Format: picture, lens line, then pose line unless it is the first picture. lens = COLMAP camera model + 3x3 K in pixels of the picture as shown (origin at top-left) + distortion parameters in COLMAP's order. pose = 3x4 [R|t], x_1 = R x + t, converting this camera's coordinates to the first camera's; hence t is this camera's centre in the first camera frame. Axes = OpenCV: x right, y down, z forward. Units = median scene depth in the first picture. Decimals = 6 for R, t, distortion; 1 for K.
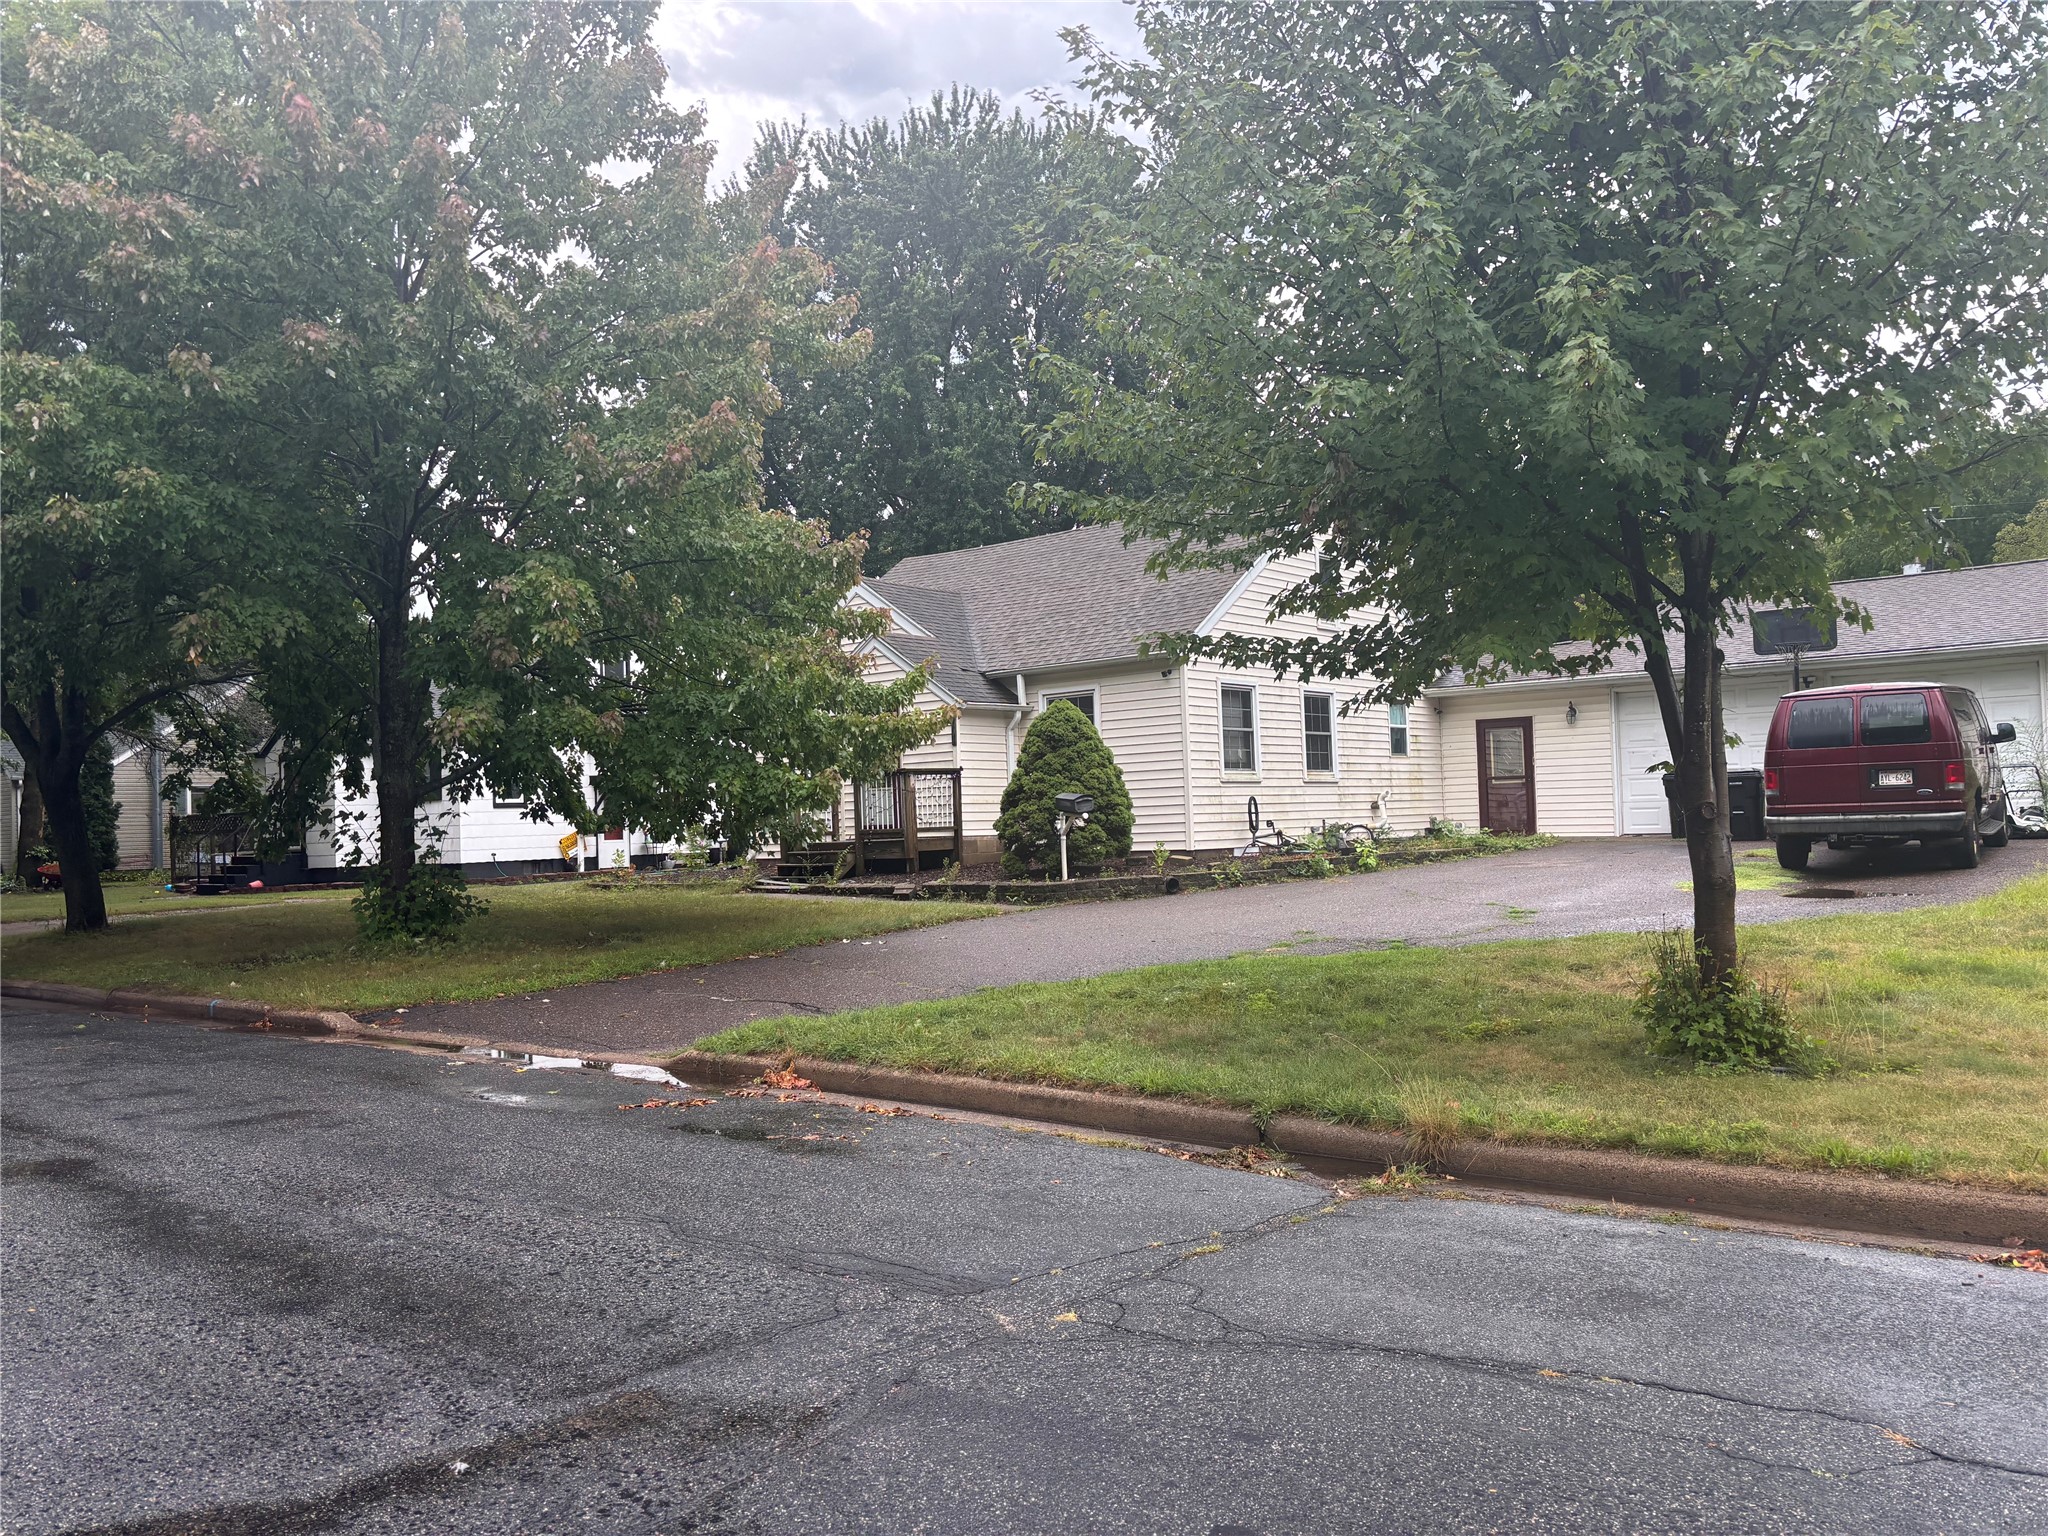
lens RADIAL K [[1533.7, 0, 1024.0], [0, 1533.7, 768.0], [0, 0, 1]] dist [0.059485, -0.058770]
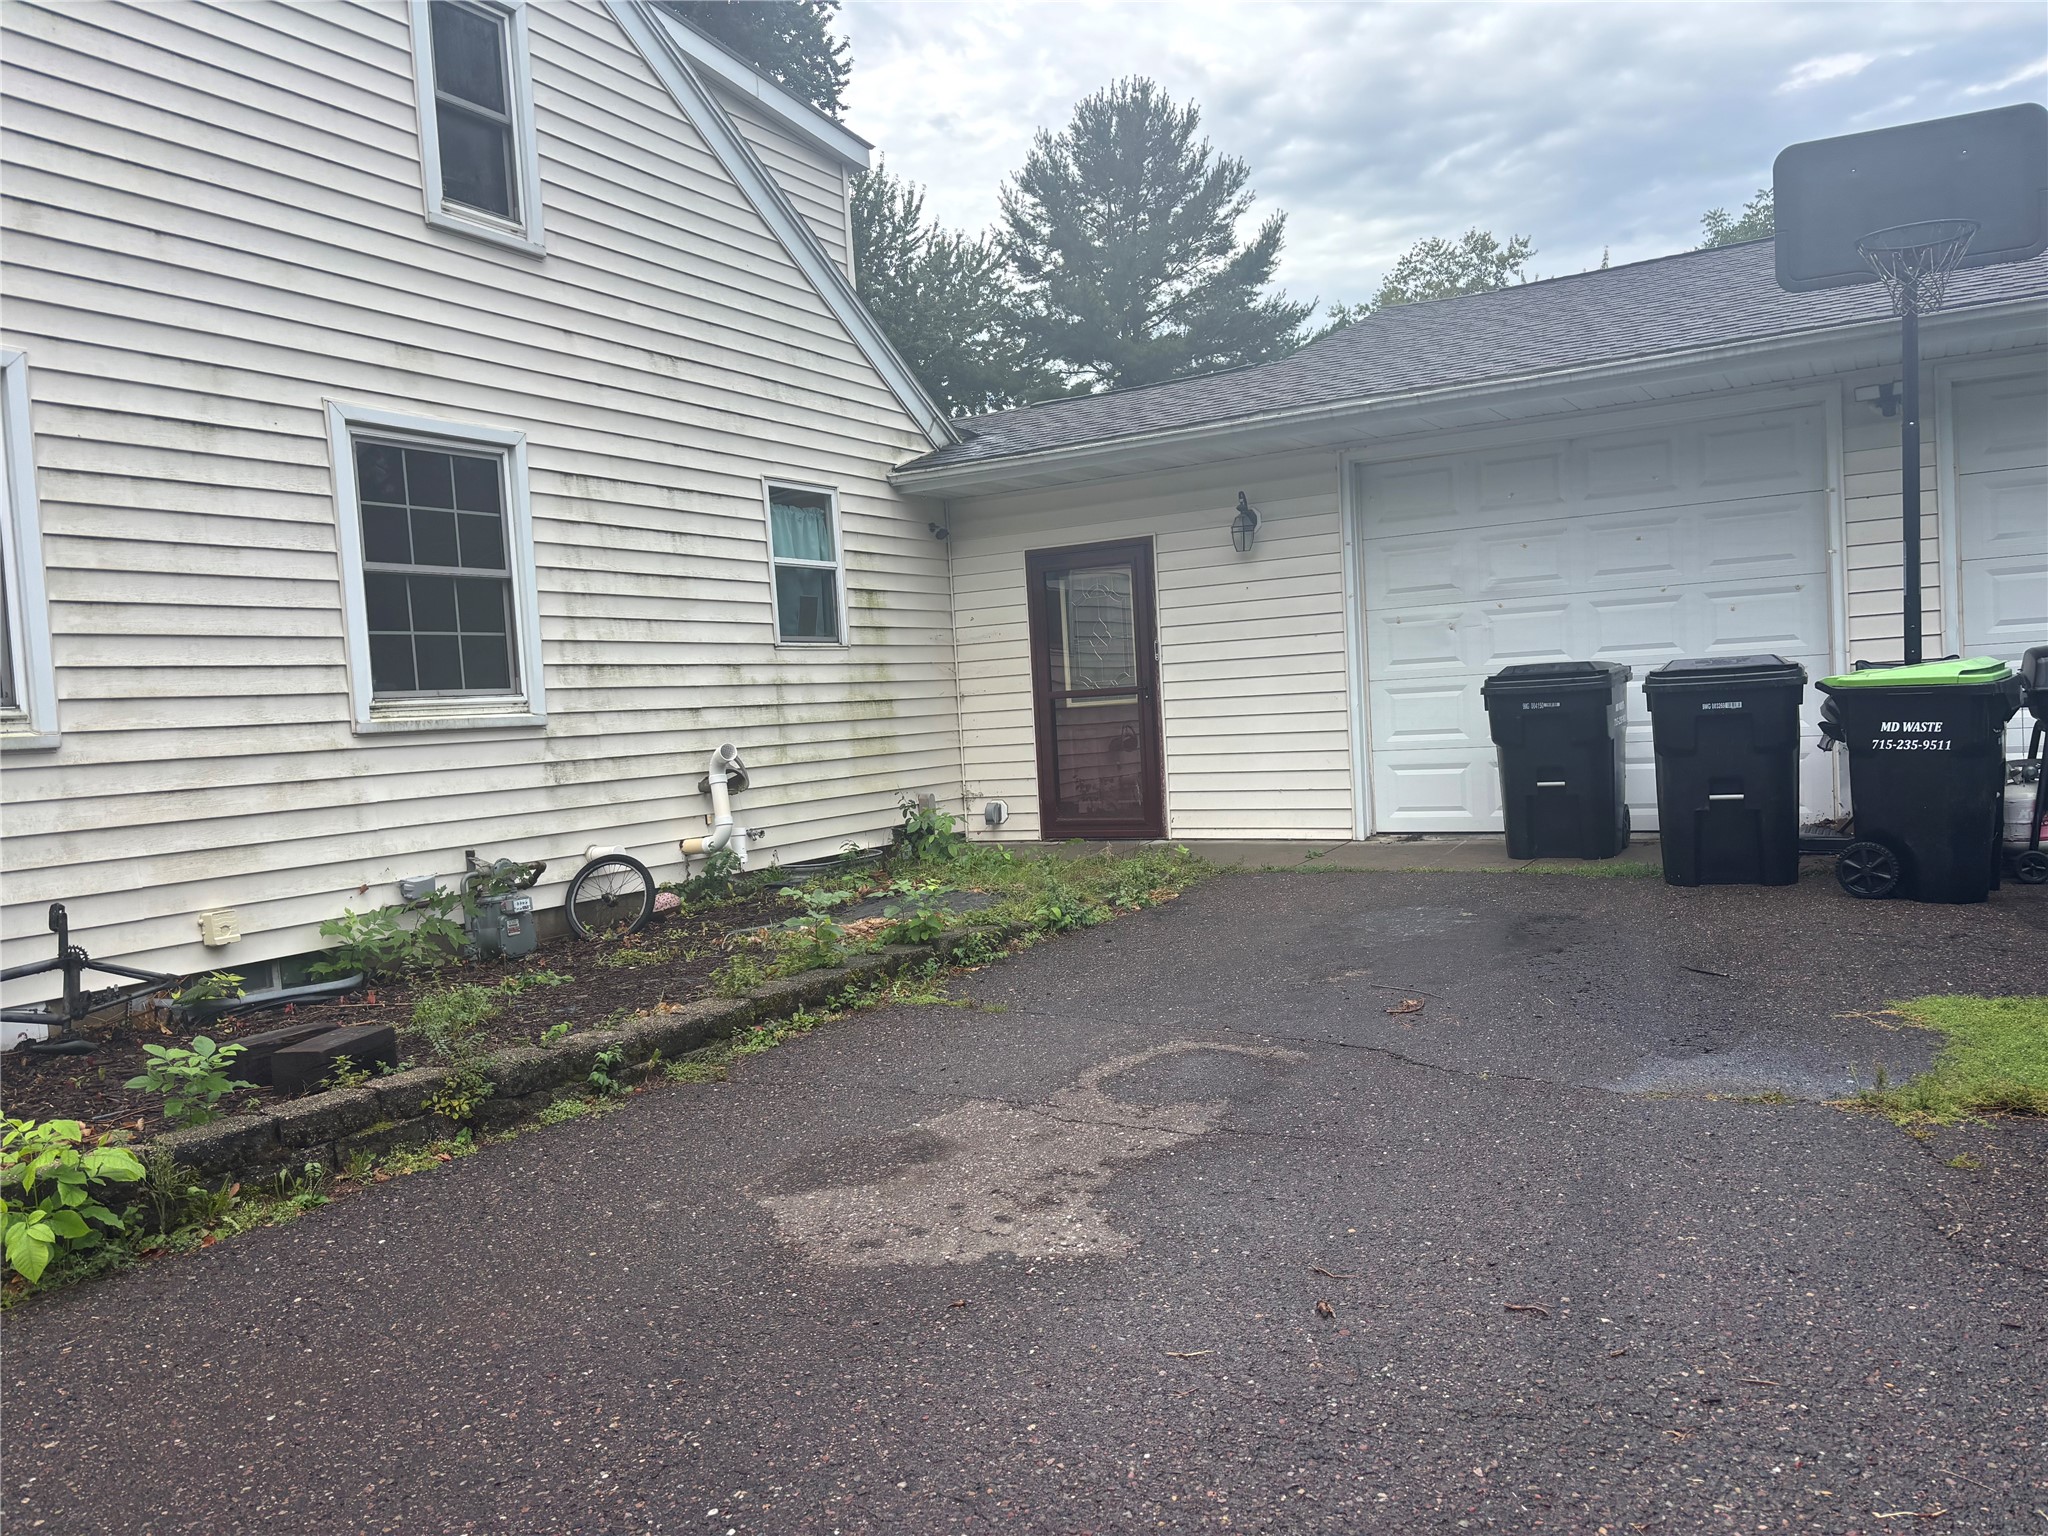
lens RADIAL K [[1533.7, 0, 1024.0], [0, 1533.7, 768.0], [0, 0, 1]] dist [0.059485, -0.058770]
pose [[0.987209, -0.031587, 0.156272, 0.234327], [0.021116, 0.997447, 0.068214, -0.001895], [-0.158028, -0.064042, 0.985356, 0.616114]]
